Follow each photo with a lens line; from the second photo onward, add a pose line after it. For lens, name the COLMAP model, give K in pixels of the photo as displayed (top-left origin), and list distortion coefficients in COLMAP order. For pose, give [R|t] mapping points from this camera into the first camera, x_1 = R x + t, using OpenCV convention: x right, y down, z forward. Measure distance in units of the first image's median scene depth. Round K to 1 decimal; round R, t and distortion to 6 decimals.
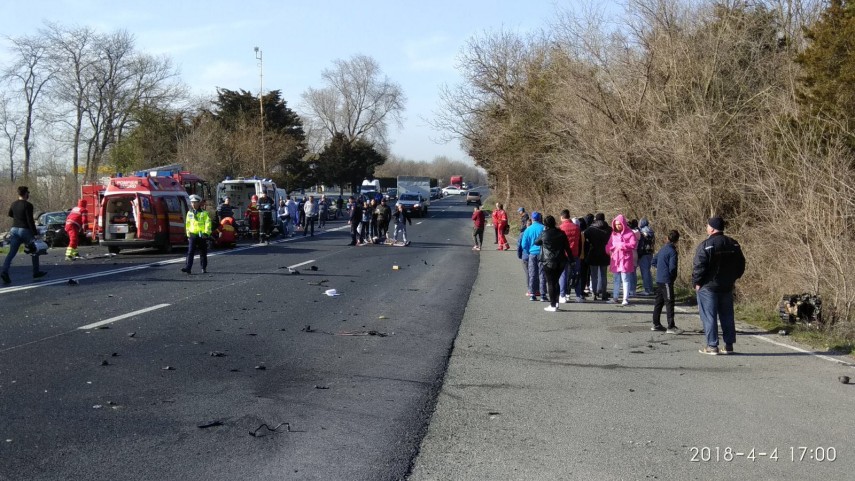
lens RADIAL K [[921.9, 0, 403.2], [0, 921.9, 241.1], [0, 0, 1]] dist [0.100856, -0.161799]
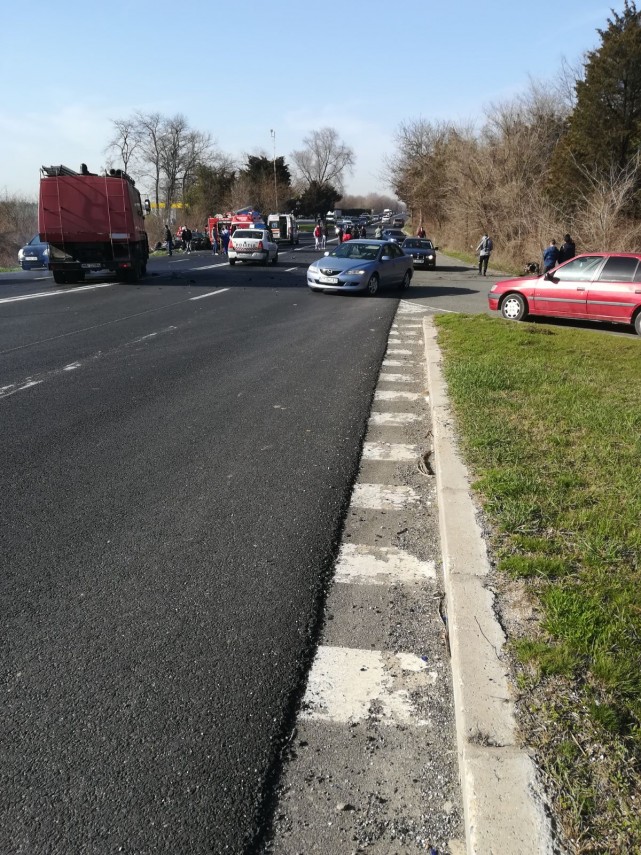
lens RADIAL K [[720.3, 0, 320.5], [0, 720.3, 427.5], [0, 0, 1]] dist [0.031248, -0.002974]
pose [[0.999908, 0.000168, -0.013550, -0.046479], [0.002949, 0.973259, 0.229690, 0.011479], [0.013226, -0.229708, 0.973170, -0.339738]]
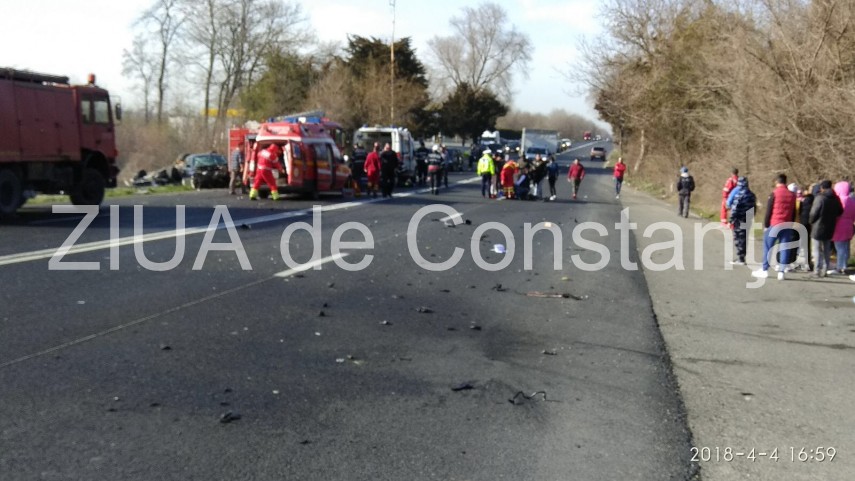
lens RADIAL K [[921.9, 0, 403.2], [0, 921.9, 241.1], [0, 0, 1]] dist [0.100856, -0.161799]
pose [[0.993445, 0.046048, -0.104628, -0.025203], [-0.040303, 0.997596, 0.056377, -0.001276], [0.106973, -0.051791, 0.992912, 0.004930]]
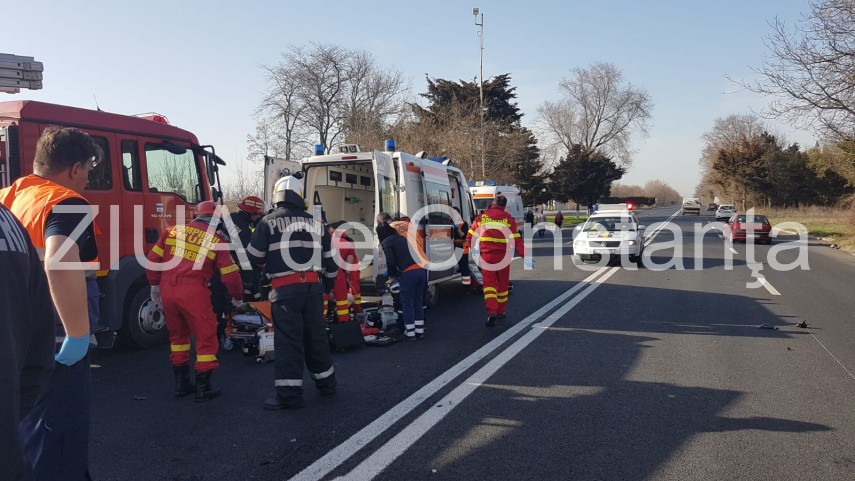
lens RADIAL K [[475.2, 0, 429.2], [0, 475.2, 260.9], [0, 0, 1]] dist [0.002037, 0.000194]
pose [[0.945902, 0.028491, -0.323198, -0.057691], [-0.011597, 0.998469, 0.054079, -0.026041], [0.324244, -0.047405, 0.944785, 0.546879]]
